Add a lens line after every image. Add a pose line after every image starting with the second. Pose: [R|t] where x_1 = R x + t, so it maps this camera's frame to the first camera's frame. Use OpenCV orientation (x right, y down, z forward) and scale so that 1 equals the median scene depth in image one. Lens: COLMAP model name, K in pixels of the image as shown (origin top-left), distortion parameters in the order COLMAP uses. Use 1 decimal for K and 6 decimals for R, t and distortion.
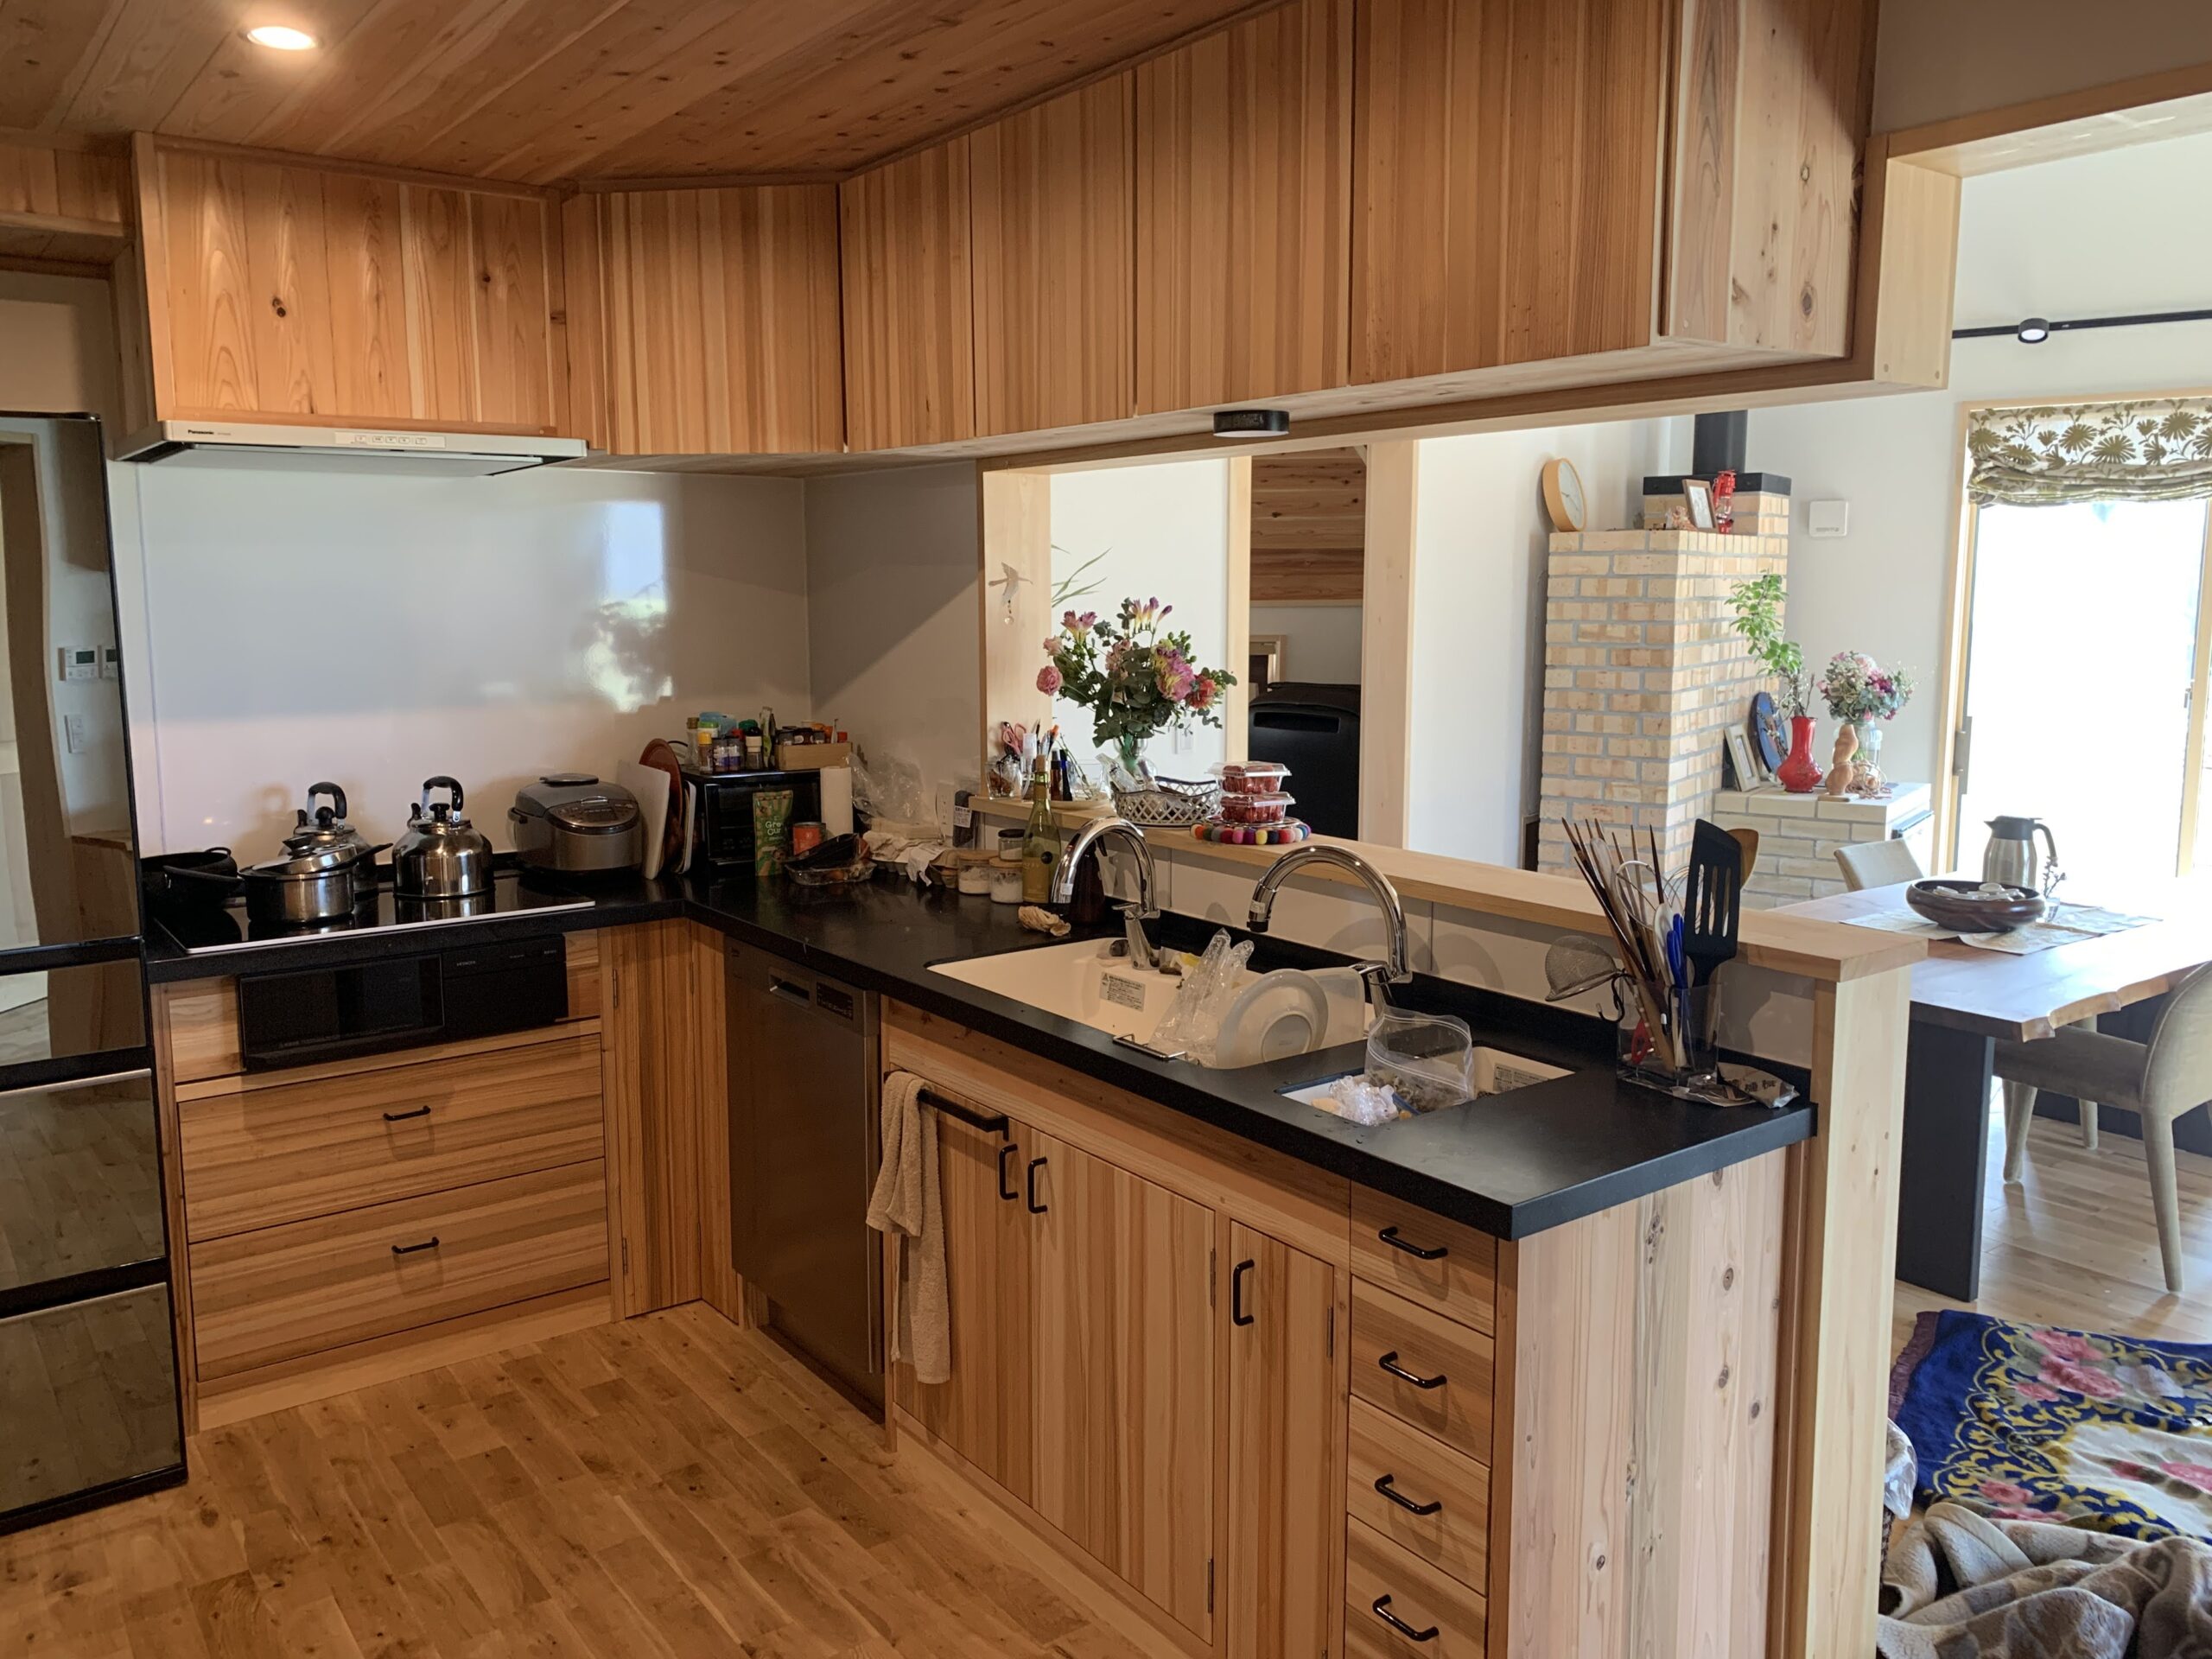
lens RADIAL K [[1673.7, 0, 1086.9], [0, 1673.7, 801.4], [0, 0, 1]] dist [0.021369, -0.012990]
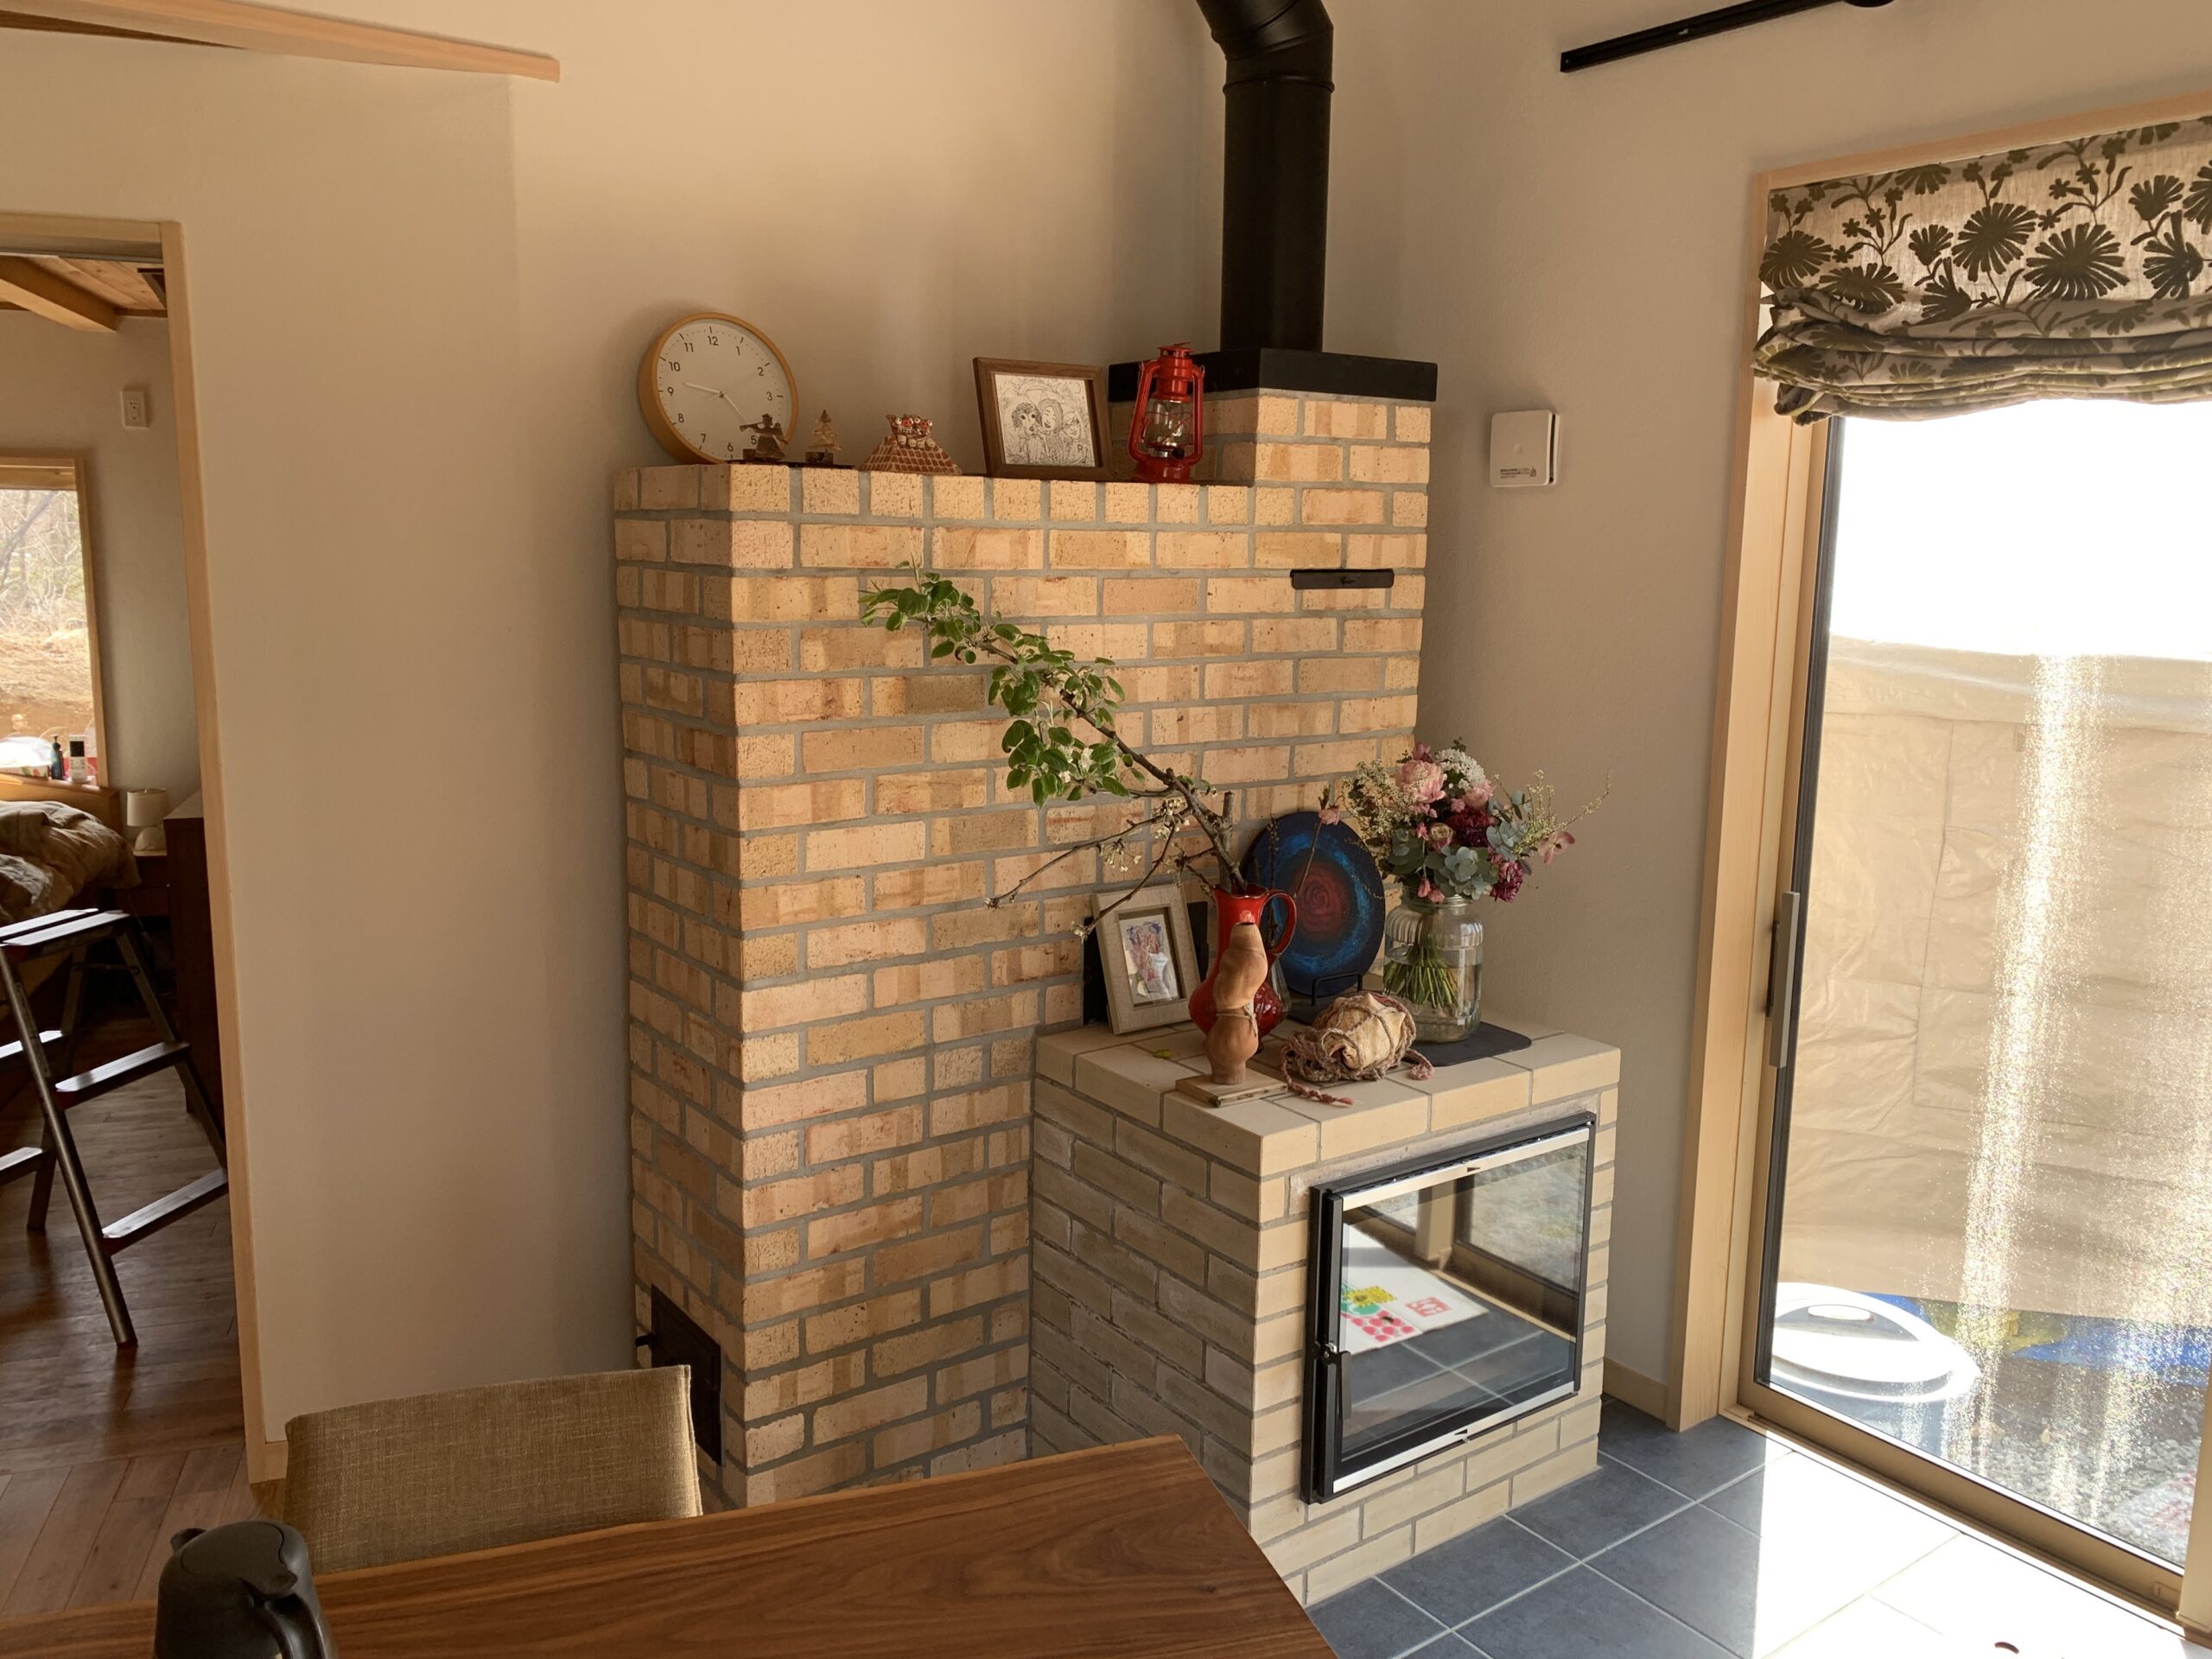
lens RADIAL K [[1682.2, 0, 1100.0], [0, 1682.2, 809.4], [0, 0, 1]] dist [0.083646, -0.081577]
pose [[0.947705, 0.065371, -0.312382, 0.544965], [-0.057359, 0.997748, 0.034779, -0.087093], [0.313952, -0.015042, 0.949320, 0.570639]]
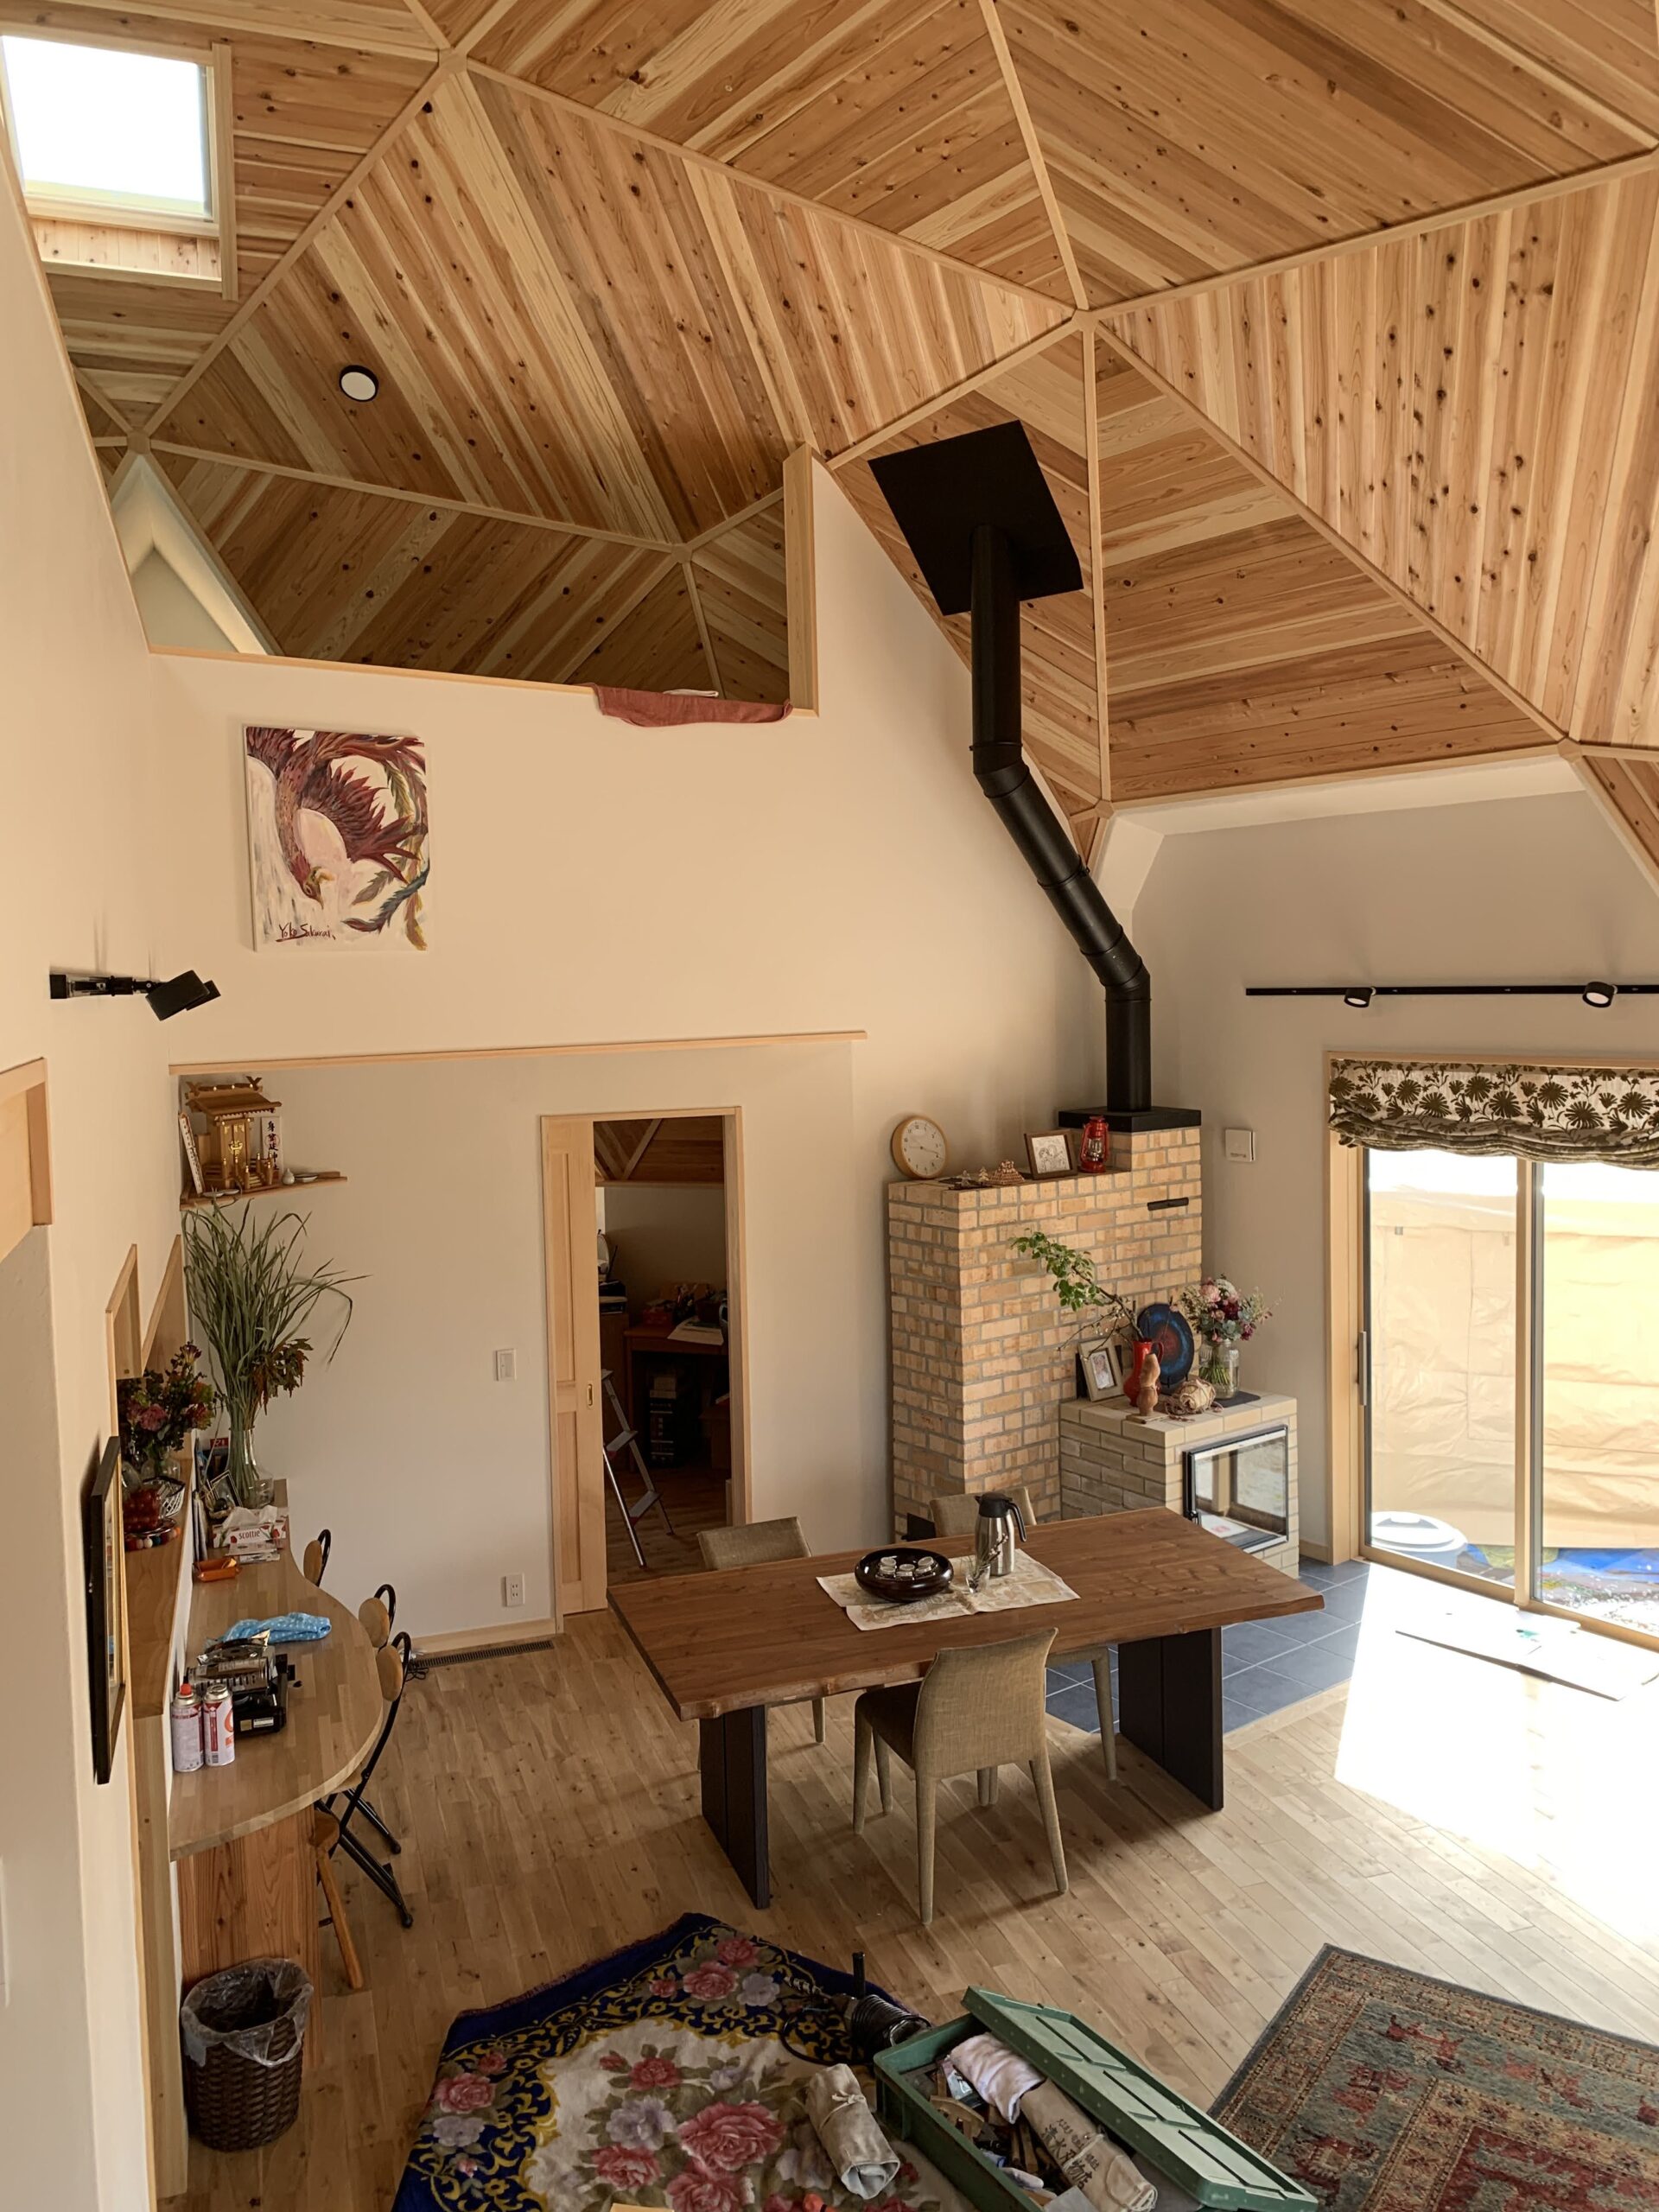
lens RADIAL K [[1673.6, 0, 856.6], [0, 1673.6, 1092.9], [0, 0, 1]] dist [0.107399, -0.165975]
pose [[0.957413, 0.001314, -0.288719, 0.585192], [-0.018634, 0.998186, -0.057250, -0.151699], [0.288120, 0.060192, 0.955701, -0.159504]]
